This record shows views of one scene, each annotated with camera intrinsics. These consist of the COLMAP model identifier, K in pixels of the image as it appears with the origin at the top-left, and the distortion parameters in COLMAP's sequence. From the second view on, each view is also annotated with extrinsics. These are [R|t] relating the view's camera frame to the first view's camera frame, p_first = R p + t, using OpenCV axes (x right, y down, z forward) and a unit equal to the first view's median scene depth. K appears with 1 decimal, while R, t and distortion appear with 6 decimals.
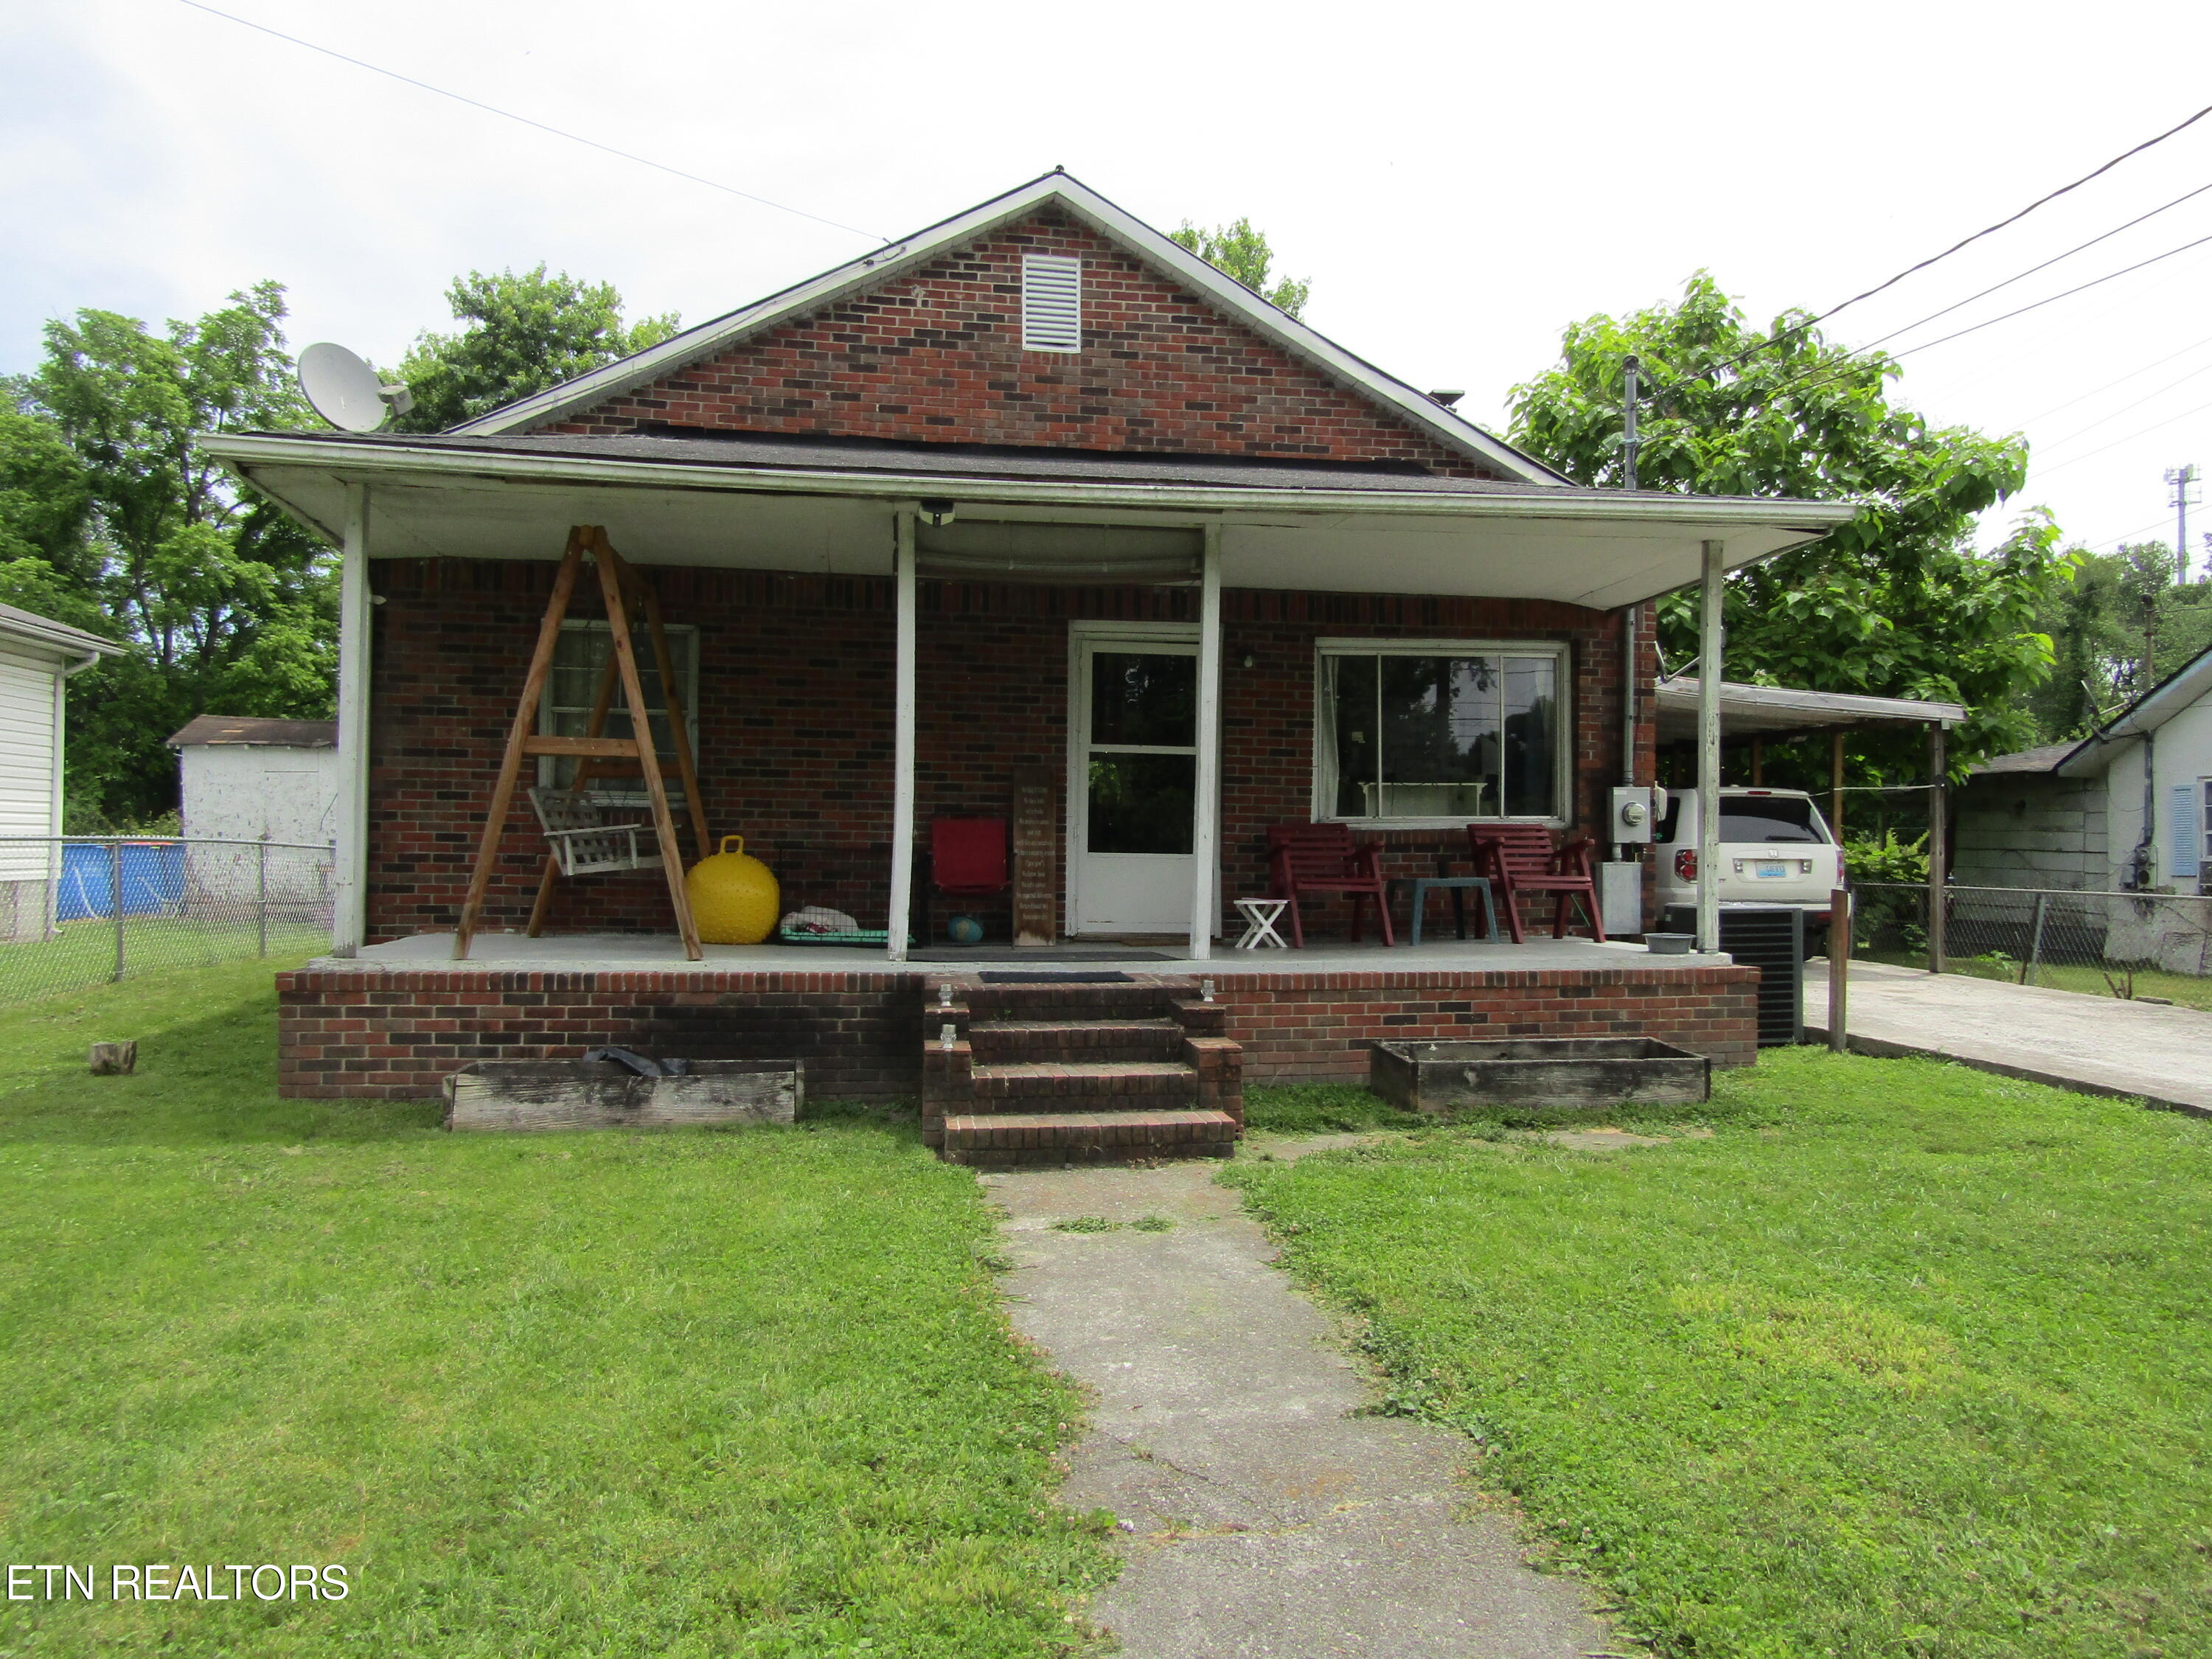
lens RADIAL K [[1554.0, 0, 1106.0], [0, 1554.0, 829.5], [0, 0, 1]] dist [-0.007940, -0.003856]
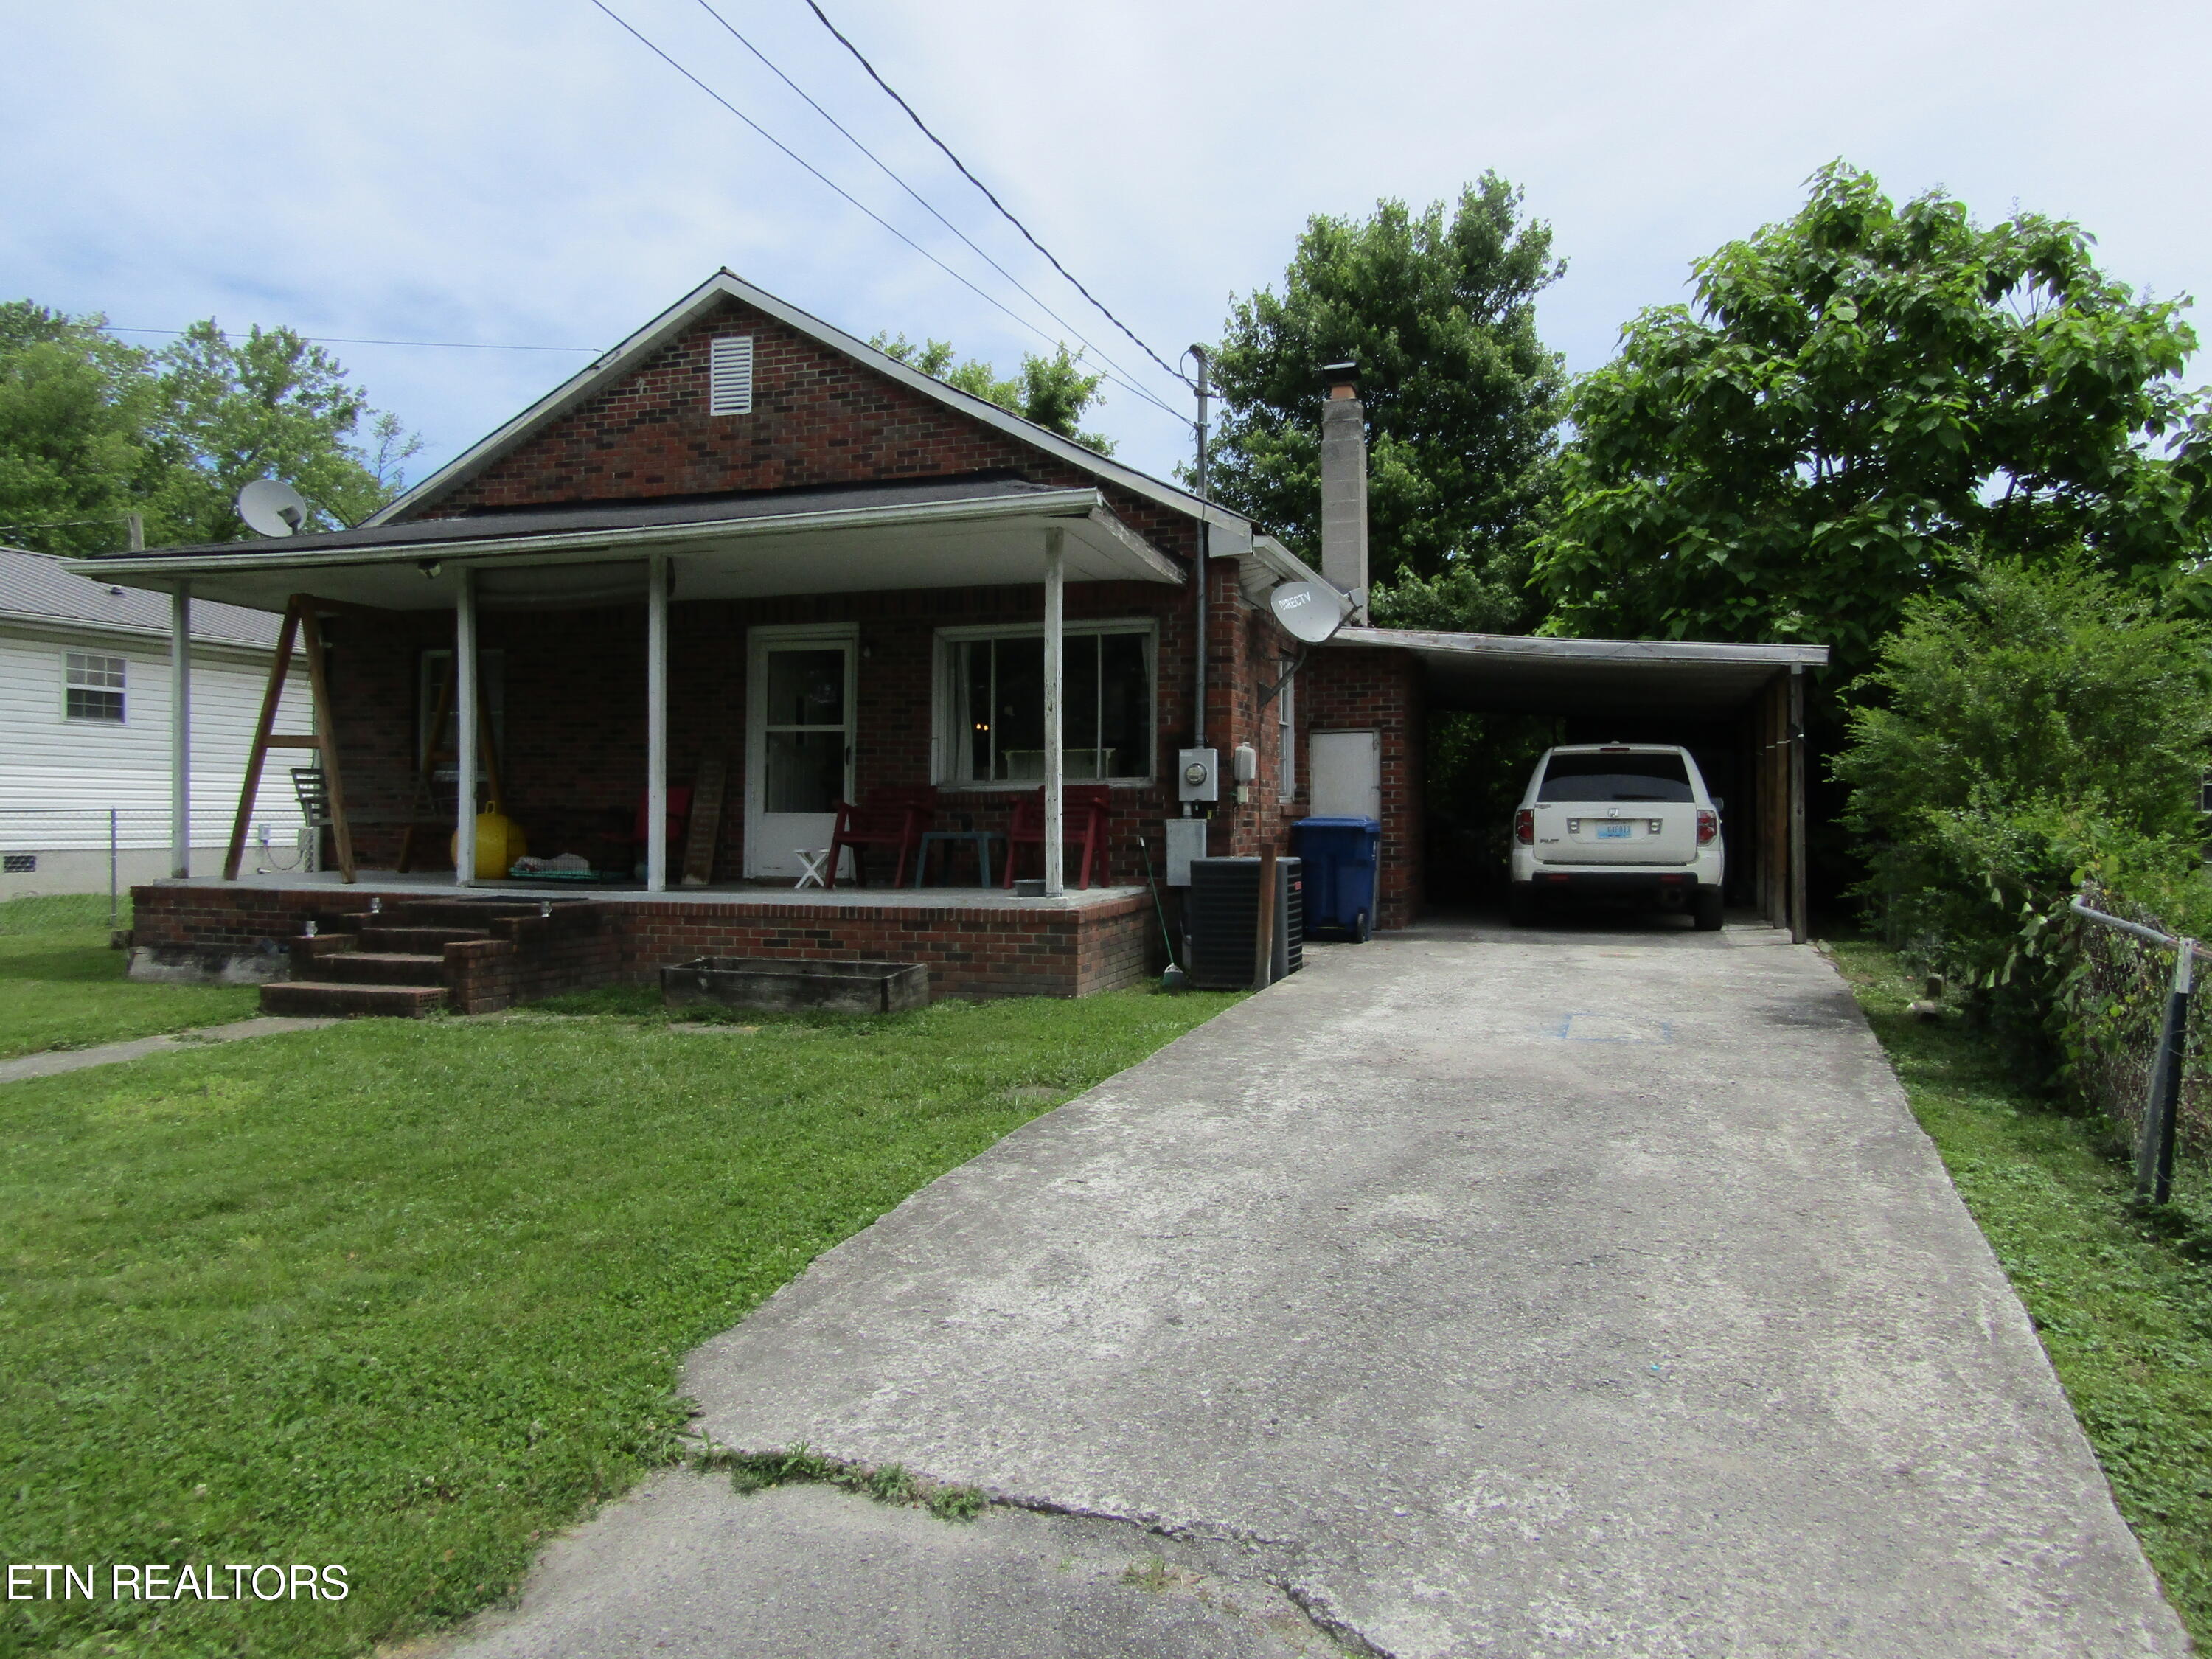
lens RADIAL K [[1554.0, 0, 1106.0], [0, 1554.0, 829.5], [0, 0, 1]] dist [-0.007940, -0.003856]
pose [[0.888636, -0.000819, -0.458613, 0.815048], [0.007891, 0.999878, 0.013504, 0.014224], [0.458545, -0.015619, 0.888534, 0.016250]]
